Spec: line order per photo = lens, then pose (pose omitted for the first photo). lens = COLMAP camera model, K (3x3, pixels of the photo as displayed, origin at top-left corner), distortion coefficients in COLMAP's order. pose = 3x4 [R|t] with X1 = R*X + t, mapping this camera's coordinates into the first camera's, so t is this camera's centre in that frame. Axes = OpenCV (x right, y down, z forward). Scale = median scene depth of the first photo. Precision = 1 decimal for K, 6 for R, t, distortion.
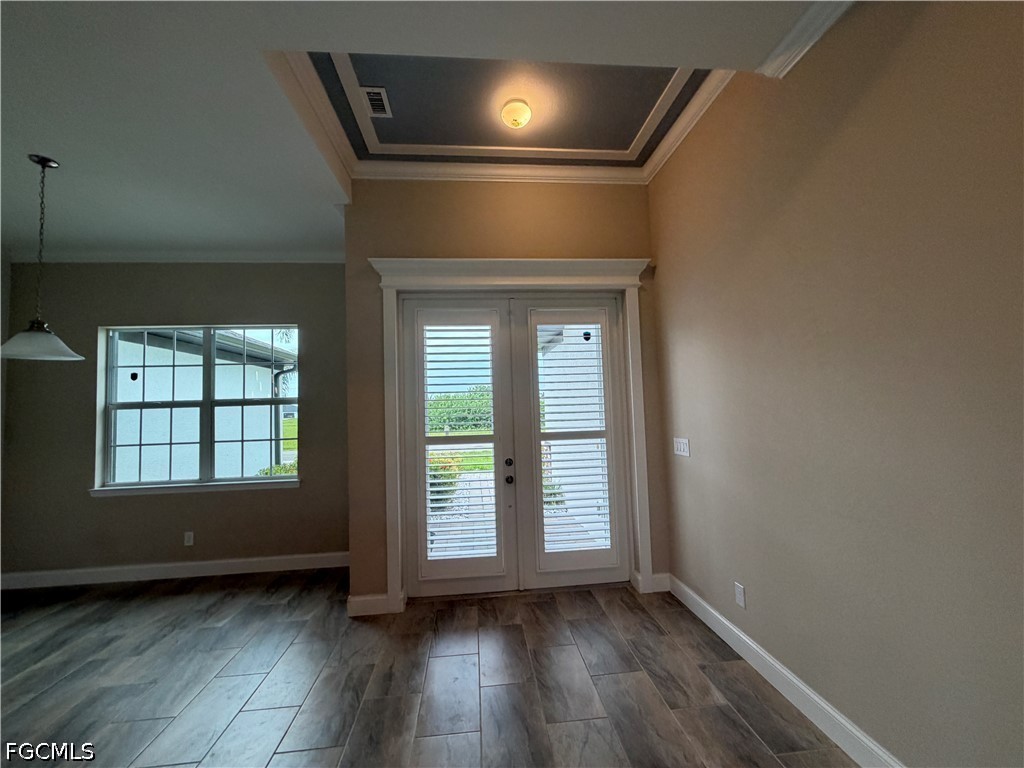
lens RADIAL K [[406.6, 0, 509.0], [0, 406.6, 382.8], [0, 0, 1]] dist [0.002006, -0.000378]
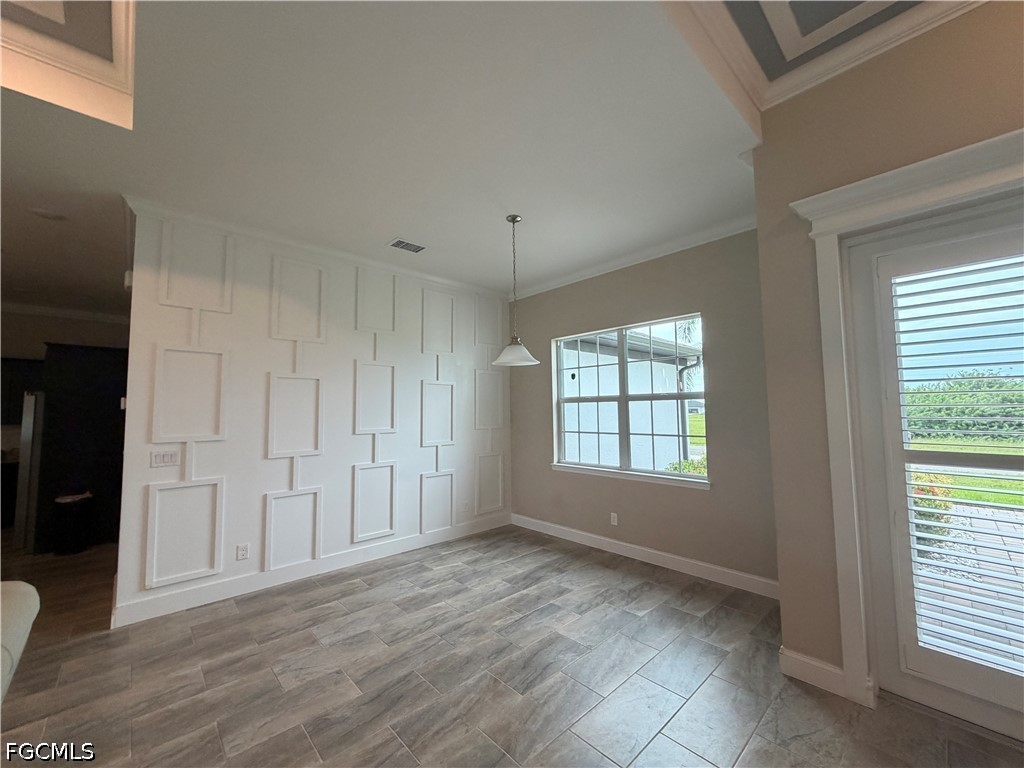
lens RADIAL K [[406.6, 0, 513.7], [0, 406.6, 382.8], [0, 0, 1]] dist [0.002006, -0.000378]
pose [[0.613446, -0.030233, -0.789158, -0.073034], [0.037563, 0.999253, -0.009082, 0.010005], [0.788843, -0.024072, 0.614124, 0.124246]]
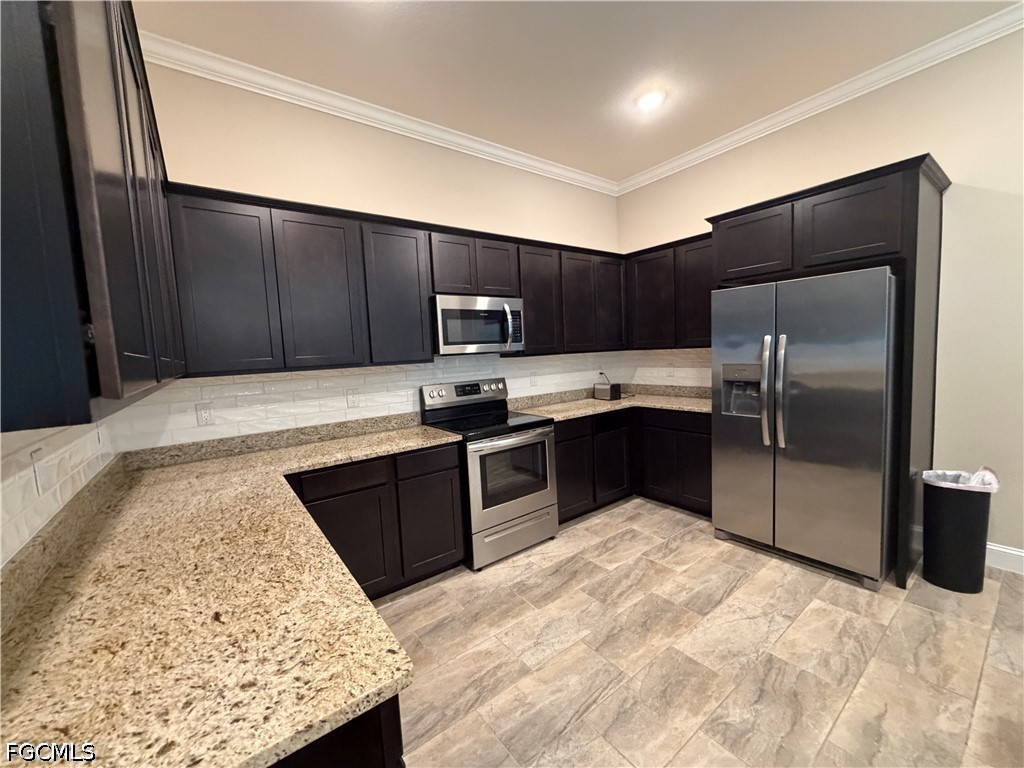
lens RADIAL K [[406.6, 0, 510.3], [0, 406.6, 383.9], [0, 0, 1]] dist [0.002006, -0.000378]
pose [[0.531365, 0.075528, -0.843770, -0.142780], [0.080435, 0.987020, 0.139005, 0.019741], [0.843316, -0.141731, 0.518392, -0.100303]]
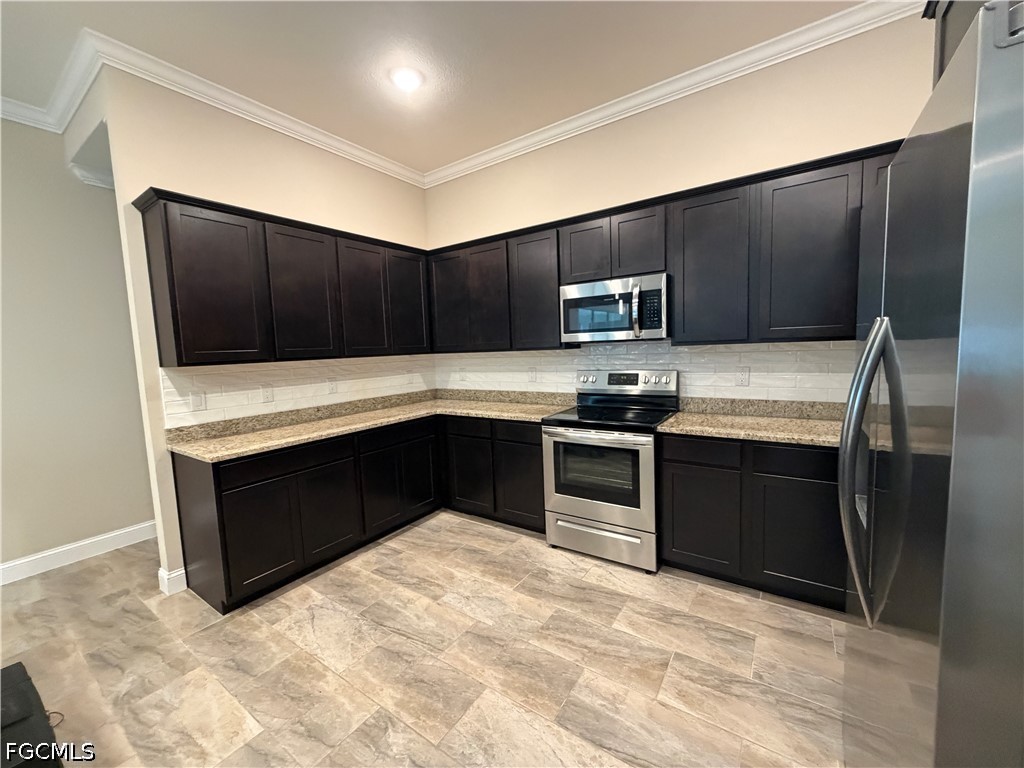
lens RADIAL K [[406.6, 0, 513.3], [0, 406.6, 385.0], [0, 0, 1]] dist [0.002006, -0.000378]
pose [[-0.628011, 0.129070, -0.767427, -0.159832], [0.103573, 0.991240, 0.081955, 0.074199], [0.771282, -0.028016, -0.635877, 0.719838]]
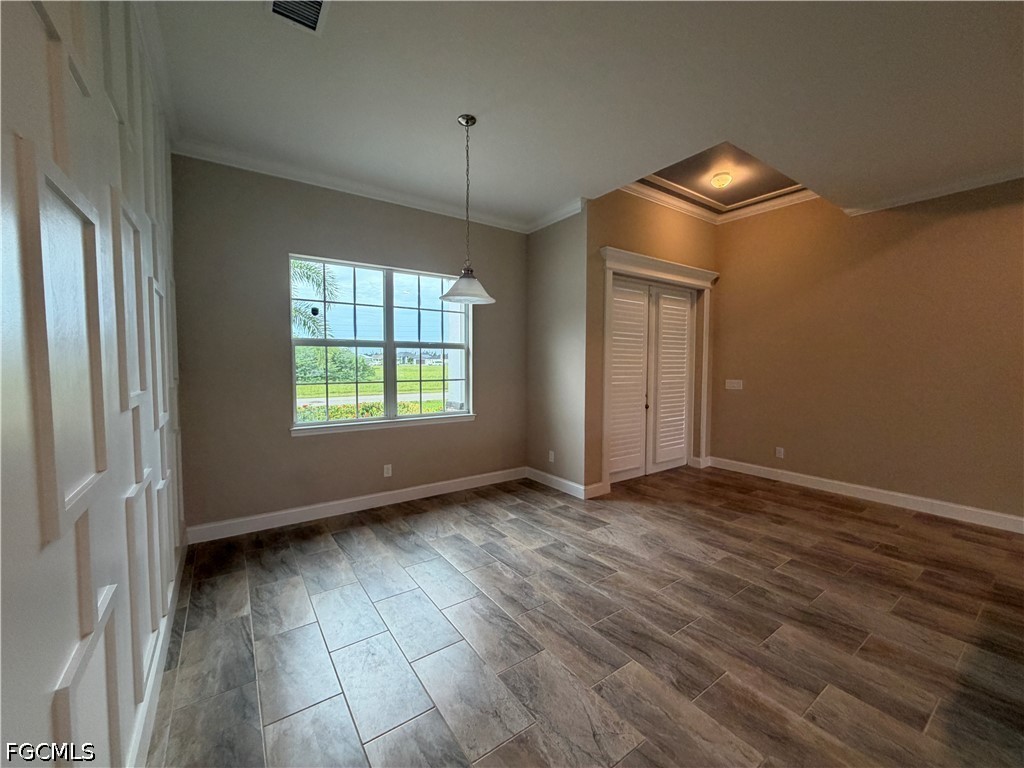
lens RADIAL K [[406.6, 0, 508.8], [0, 406.6, 386.6], [0, 0, 1]] dist [0.002006, -0.000378]
pose [[0.868733, 0.005304, 0.495252, -1.243354], [-0.062459, 0.993133, 0.098925, 0.044778], [-0.491327, -0.116872, 0.863098, -0.064209]]
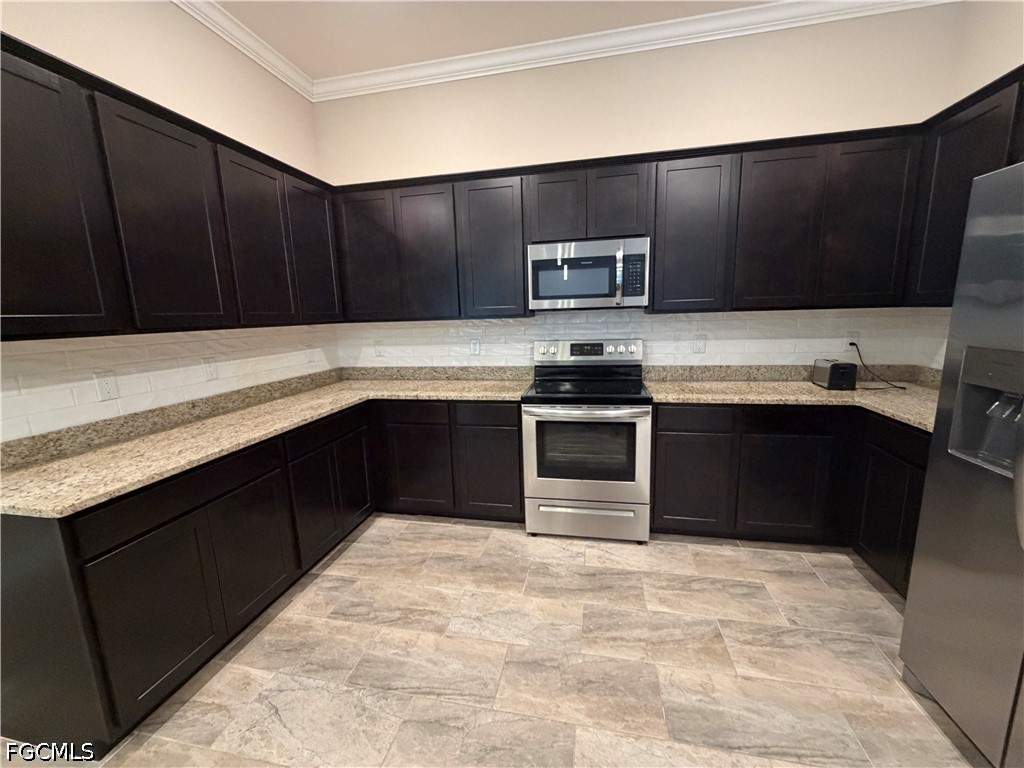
lens RADIAL K [[406.6, 0, 512.4], [0, 406.6, 384.6], [0, 0, 1]] dist [0.002006, -0.000378]
pose [[-0.282234, 0.207260, -0.936690, -0.140794], [0.094848, 0.977629, 0.187740, 0.056406], [0.954646, -0.035856, -0.295578, 0.427765]]
